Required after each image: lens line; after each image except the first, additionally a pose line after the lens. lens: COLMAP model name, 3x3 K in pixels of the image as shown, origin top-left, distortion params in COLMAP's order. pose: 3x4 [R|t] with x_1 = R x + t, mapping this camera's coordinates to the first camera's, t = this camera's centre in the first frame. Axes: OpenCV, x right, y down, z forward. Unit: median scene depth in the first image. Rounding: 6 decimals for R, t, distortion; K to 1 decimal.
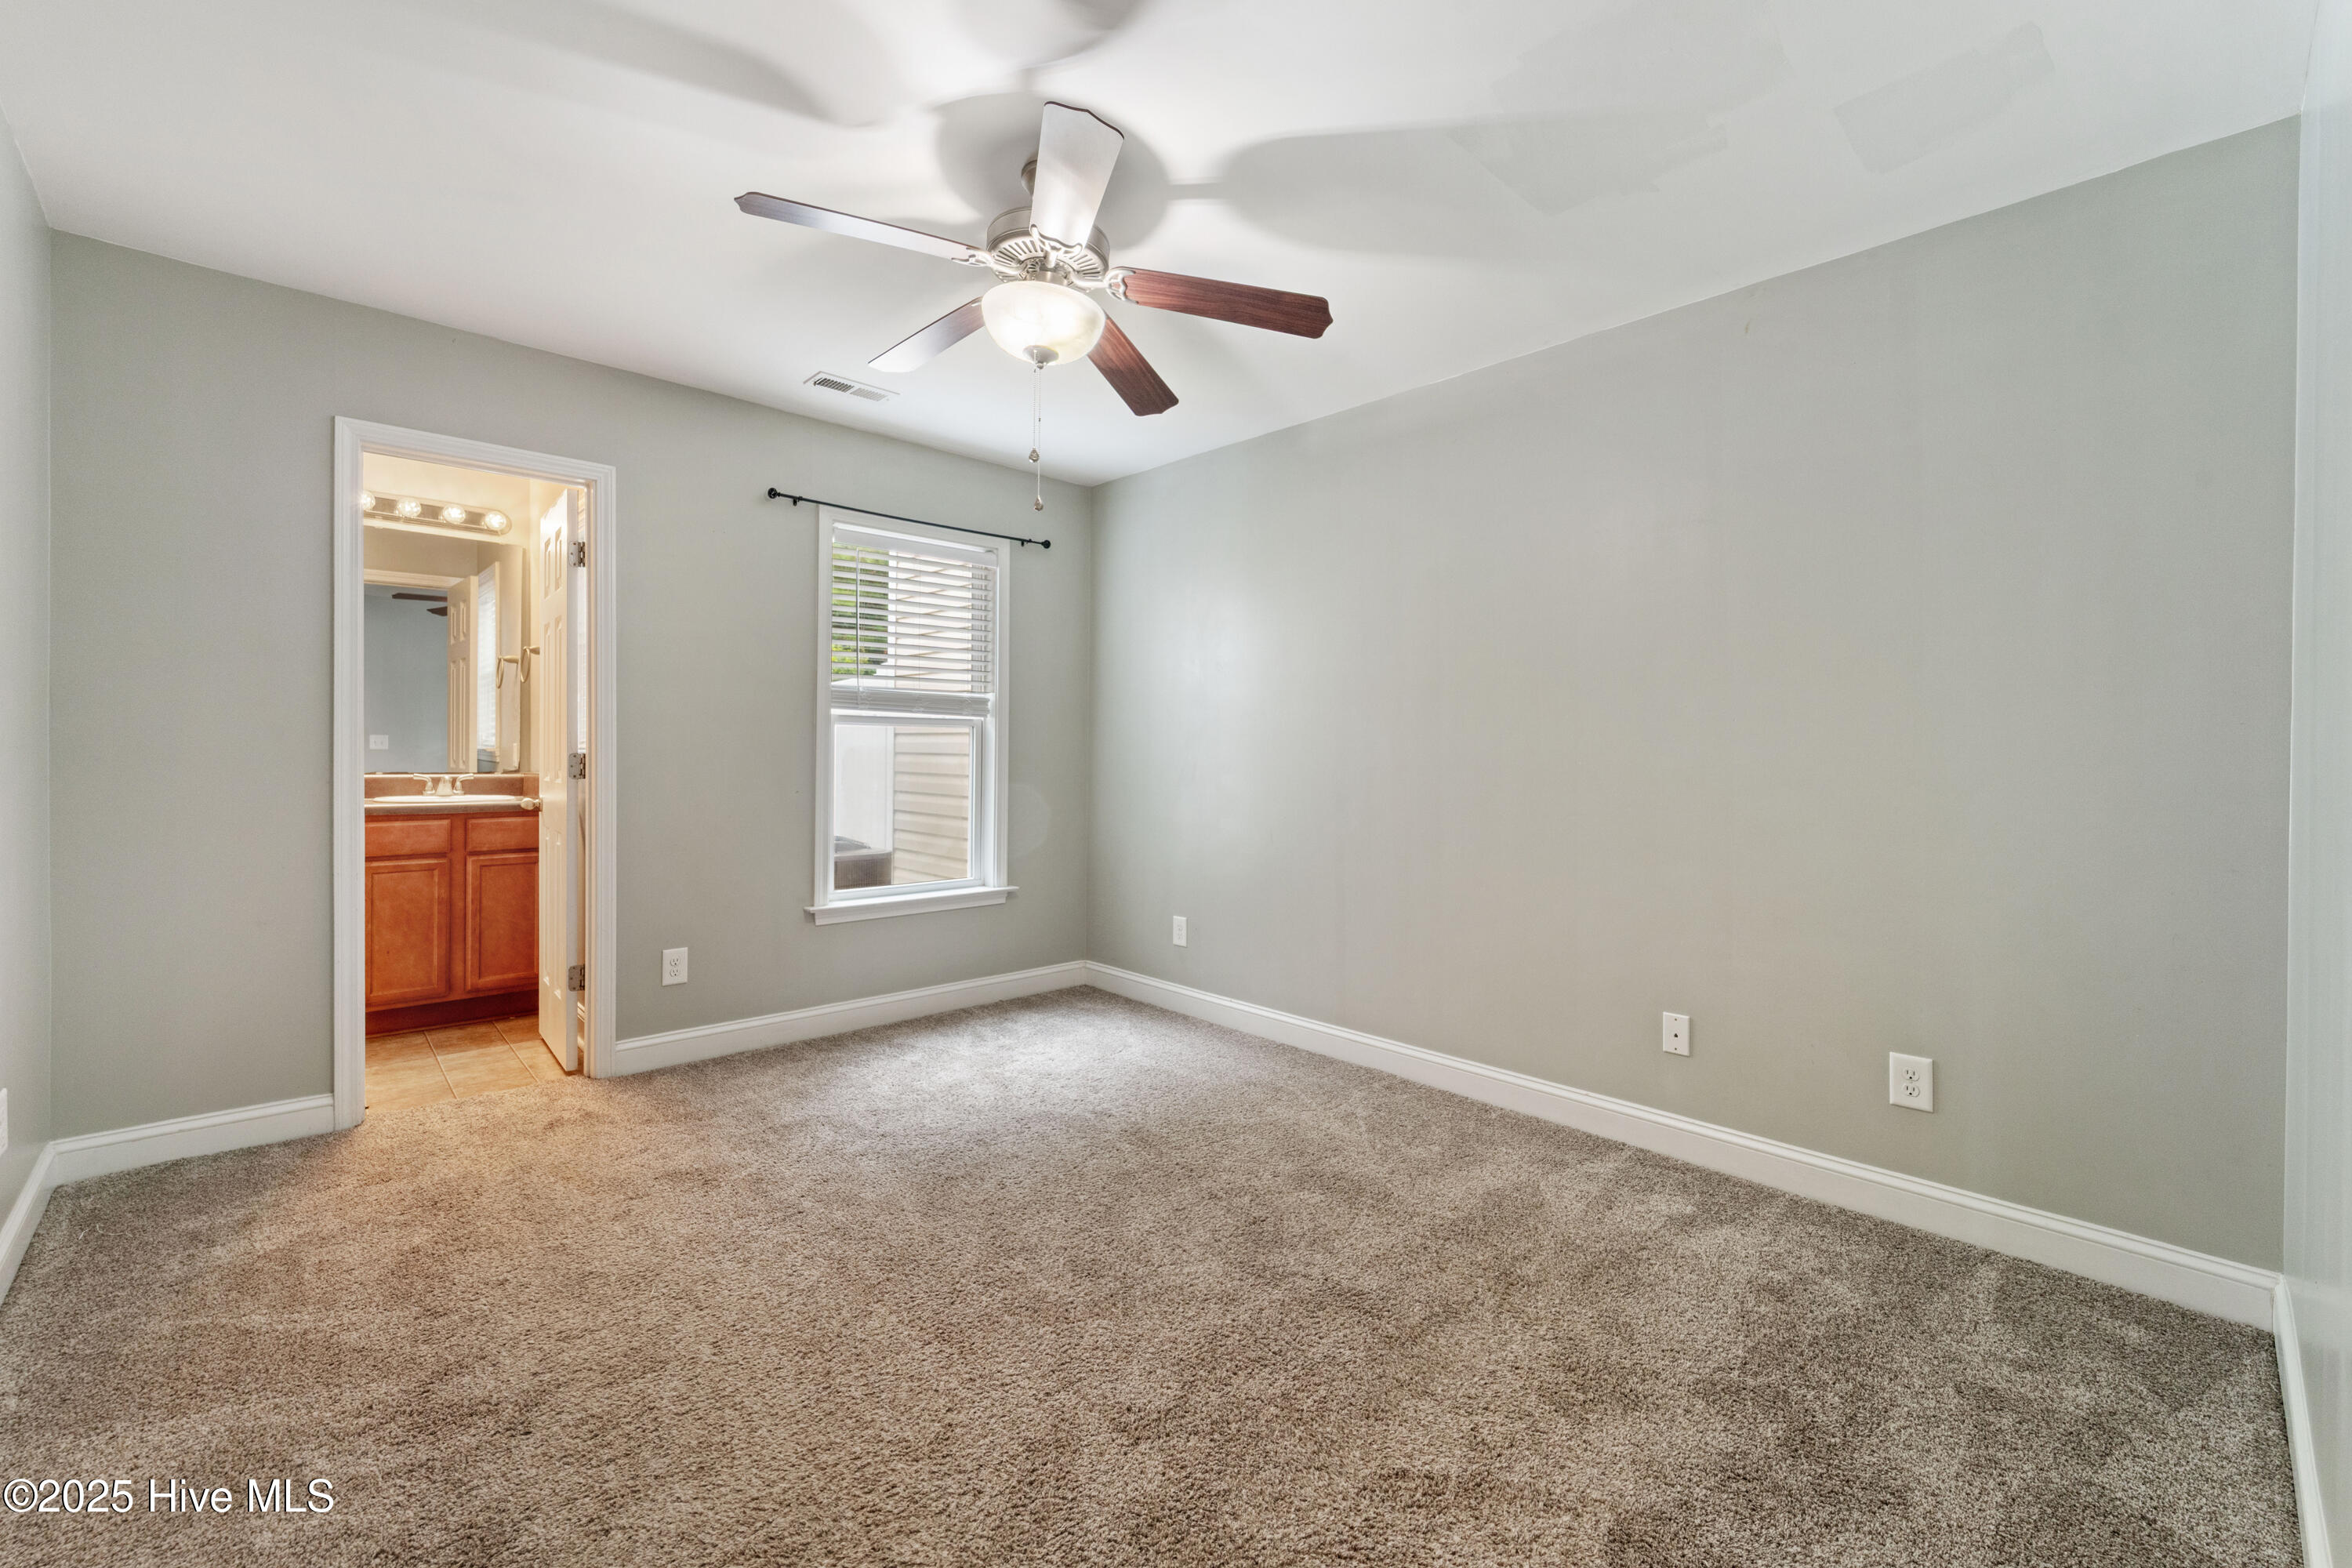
lens RADIAL K [[925.5, 0, 1173.9], [0, 925.5, 748.3], [0, 0, 1]] dist [-0.000467, -0.000050]
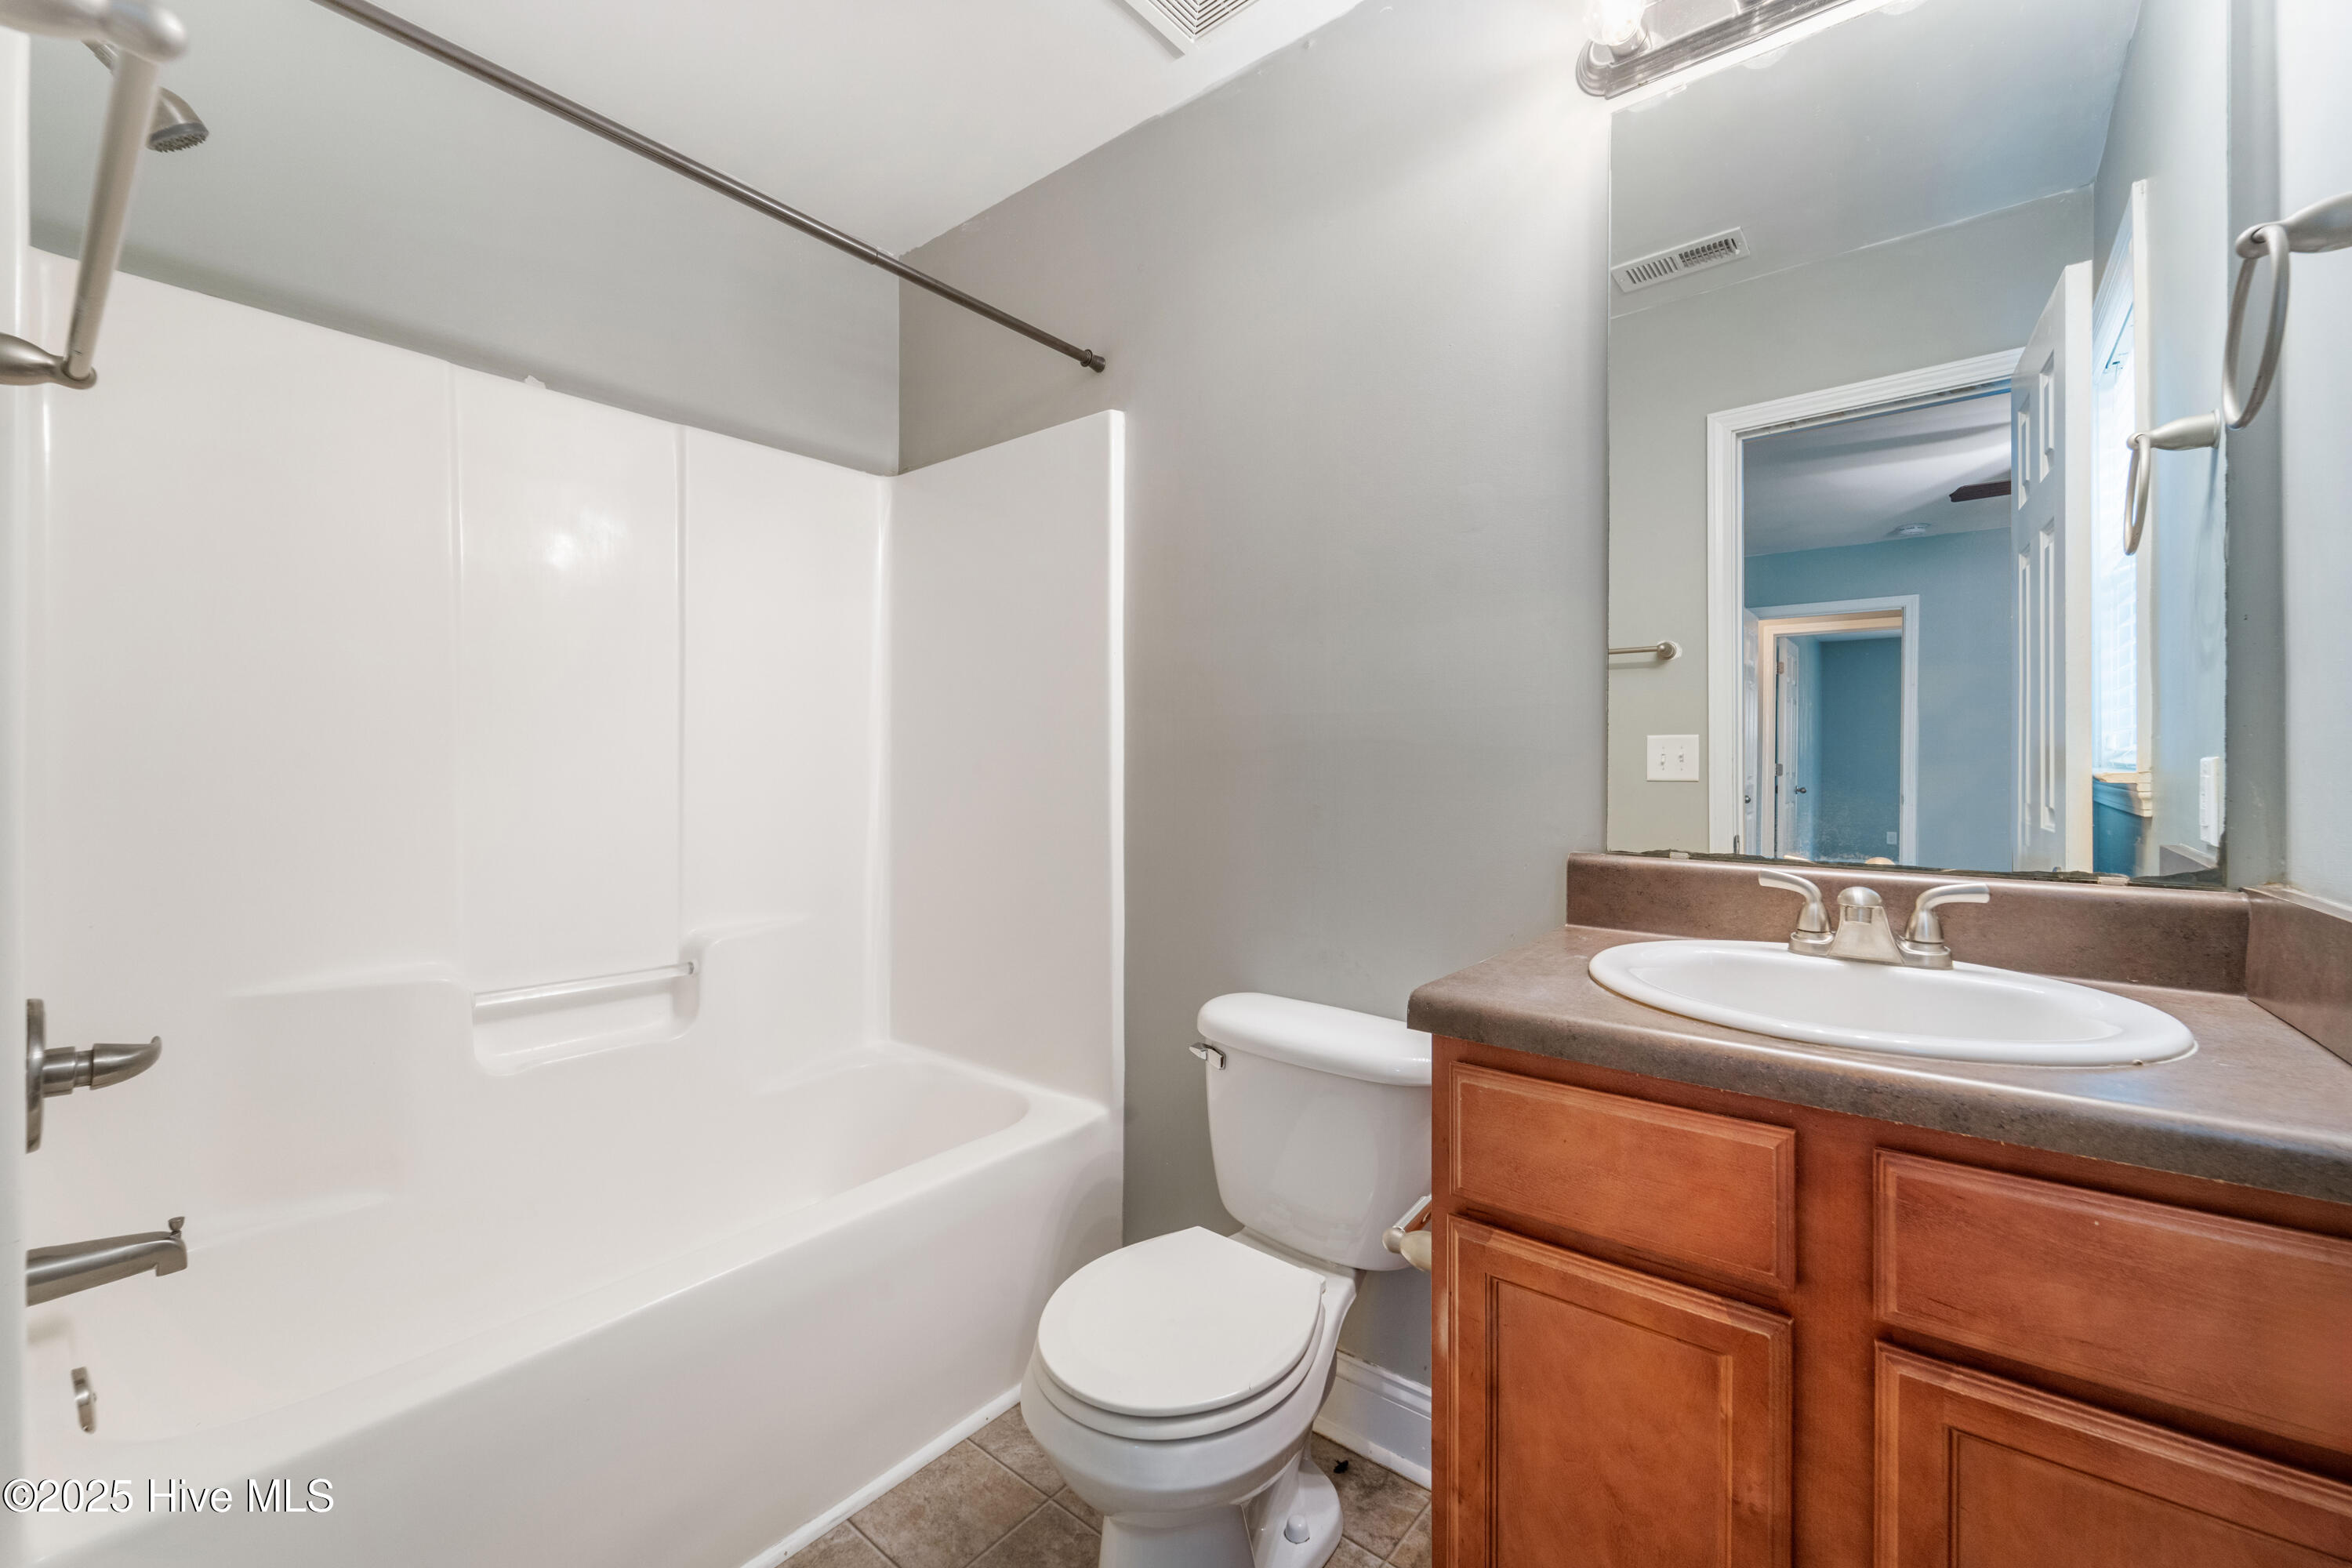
lens RADIAL K [[999.2, 0, 1176.0], [0, 999.2, 784.0], [0, 0, 1]] dist [-0.002106, -0.000317]
pose [[0.143294, 0.007396, -0.989653, -0.567142], [-0.014725, 0.999877, 0.005340, 0.005736], [0.989571, 0.013807, 0.143385, 0.801723]]
